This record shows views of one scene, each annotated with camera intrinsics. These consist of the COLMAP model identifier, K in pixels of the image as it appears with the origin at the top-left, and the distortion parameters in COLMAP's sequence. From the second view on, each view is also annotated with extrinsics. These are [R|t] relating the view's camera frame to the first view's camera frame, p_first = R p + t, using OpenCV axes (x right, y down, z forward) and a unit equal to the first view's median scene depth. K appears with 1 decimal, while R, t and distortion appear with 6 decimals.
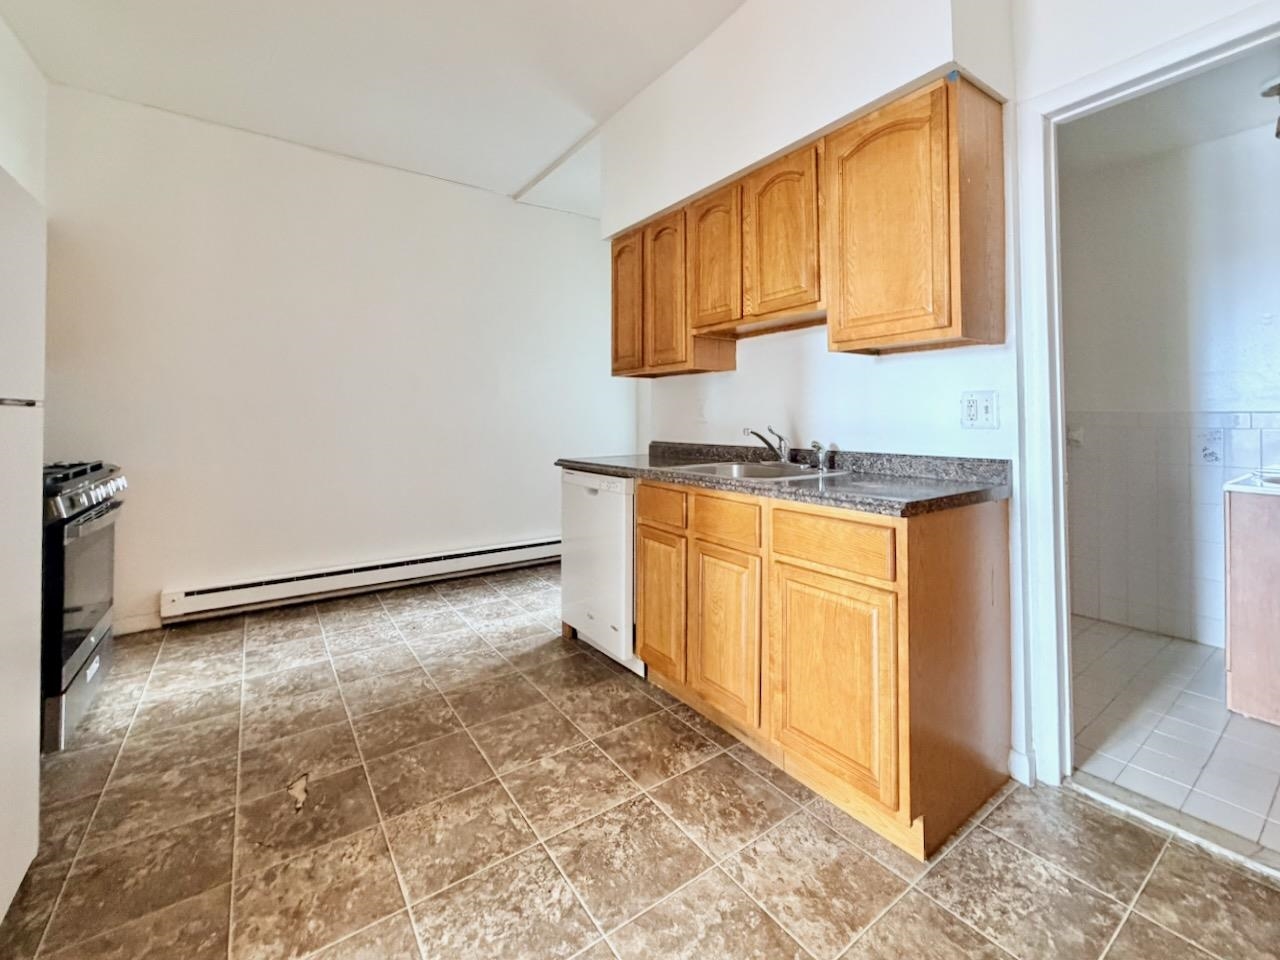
lens RADIAL K [[546.8, 0, 661.9], [0, 546.8, 403.2], [0, 0, 1]] dist [-0.001080, 0.000050]
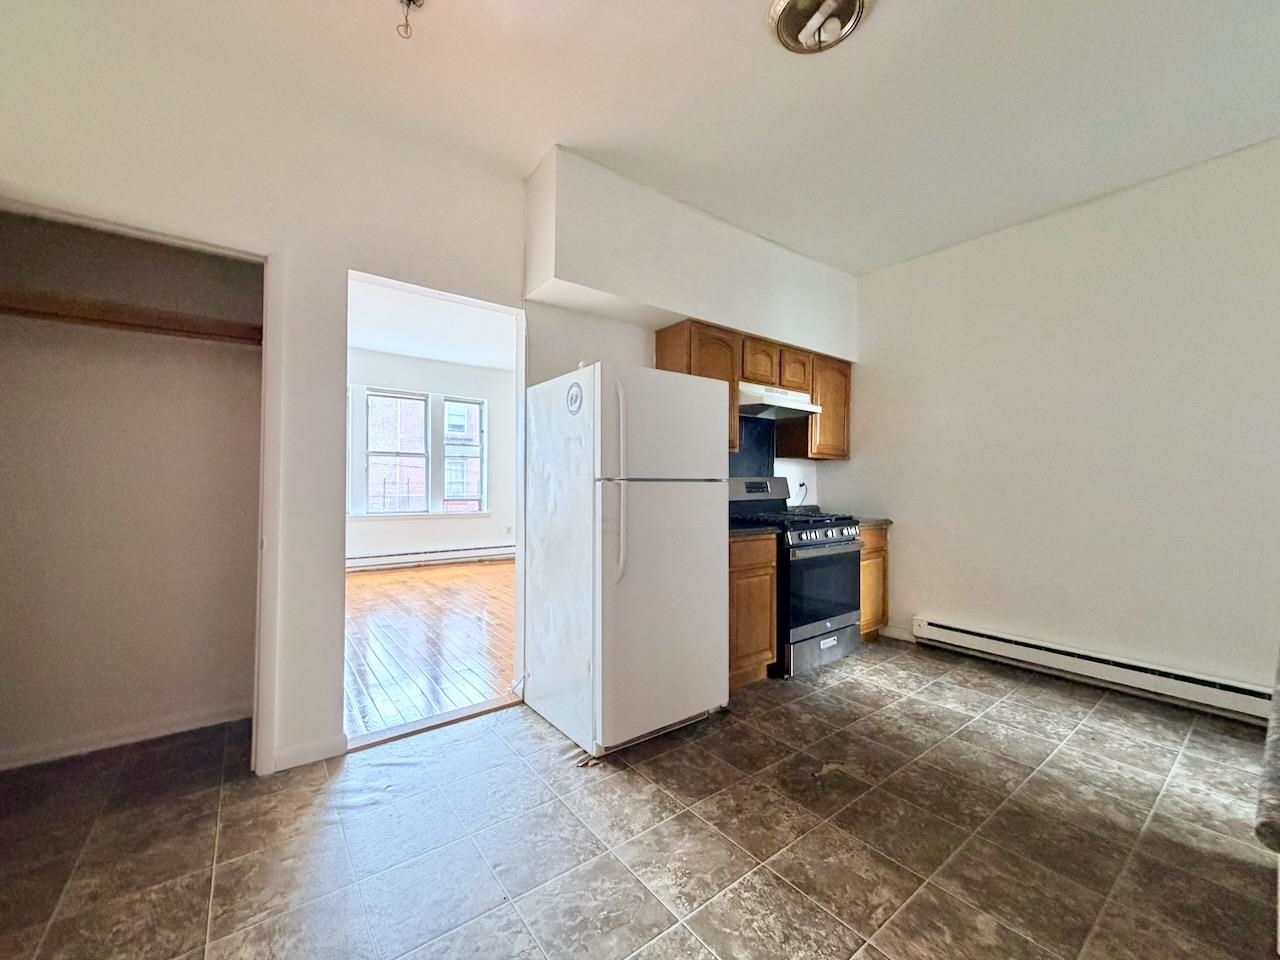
lens RADIAL K [[508.0, 0, 642.6], [0, 508.0, 478.2], [0, 0, 1]] dist [0.000128, -0.000275]
pose [[0.031757, -0.008273, -0.999461, 0.476572], [0.018973, 0.999791, -0.007672, 0.001433], [0.999316, -0.018719, 0.031907, 0.437782]]
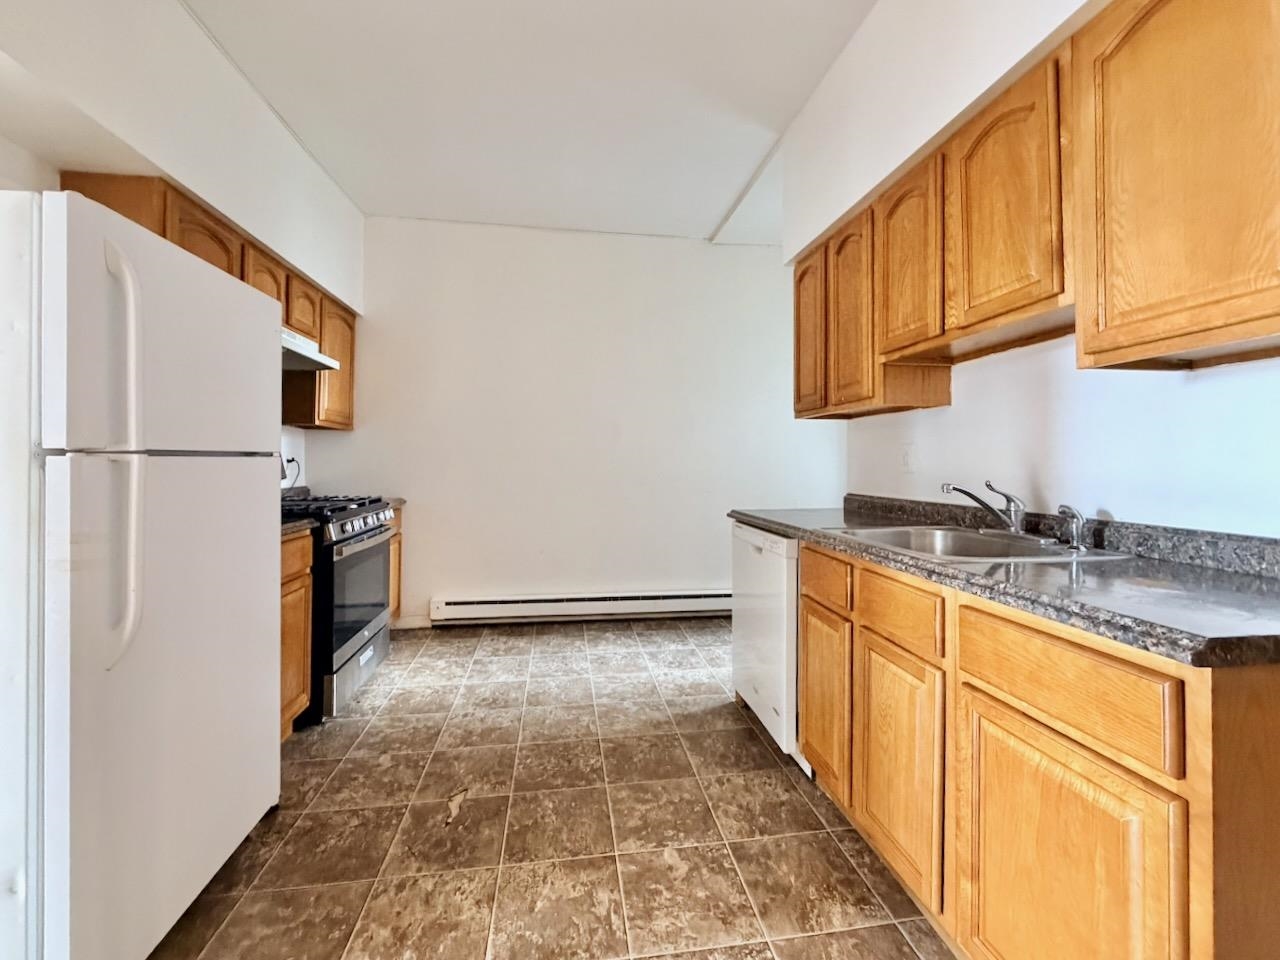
lens RADIAL K [[532.6, 0, 637.3], [0, 532.6, 453.7], [0, 0, 1]] dist [0.000122, 0.000293]
pose [[0.883392, -0.001940, -0.468630, 0.136621], [0.007286, 0.999927, 0.009594, -0.004413], [0.468578, -0.011889, 0.883342, 0.195425]]
